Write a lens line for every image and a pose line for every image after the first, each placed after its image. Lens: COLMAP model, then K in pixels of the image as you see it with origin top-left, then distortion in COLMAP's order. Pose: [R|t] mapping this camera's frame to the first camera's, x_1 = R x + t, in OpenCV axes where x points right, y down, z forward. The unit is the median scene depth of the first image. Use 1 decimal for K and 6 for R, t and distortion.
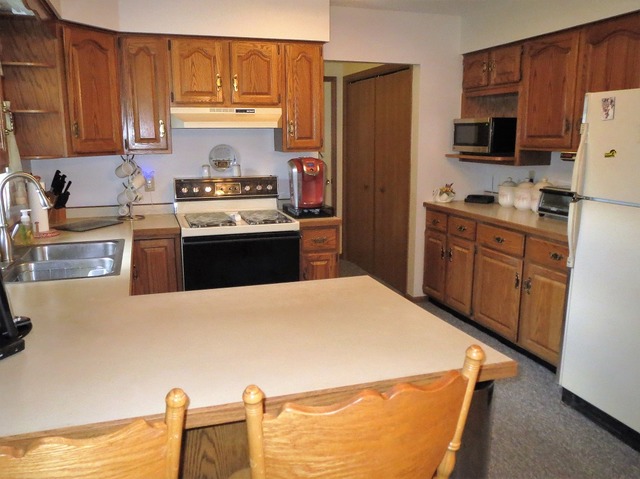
lens RADIAL K [[546.3, 0, 322.6], [0, 546.3, 237.4], [0, 0, 1]] dist [-0.043993, 0.016102]
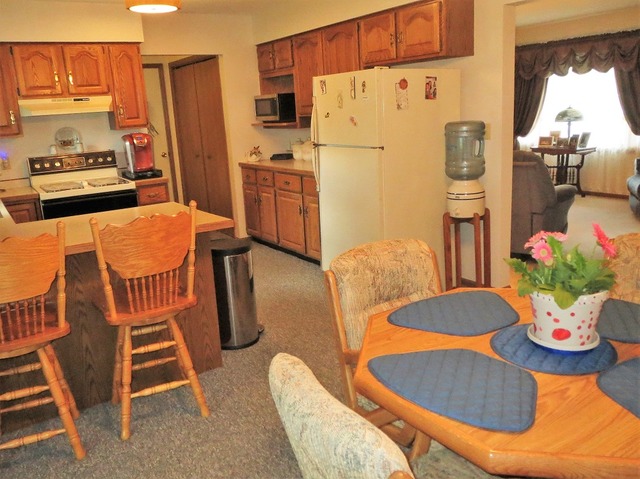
lens RADIAL K [[546.3, 0, 322.6], [0, 546.3, 237.4], [0, 0, 1]] dist [-0.043993, 0.016102]
pose [[0.964392, -0.110266, 0.240394, 0.059607], [0.099469, 0.993428, 0.056631, 0.069297], [-0.245059, -0.030703, 0.969022, -0.356231]]
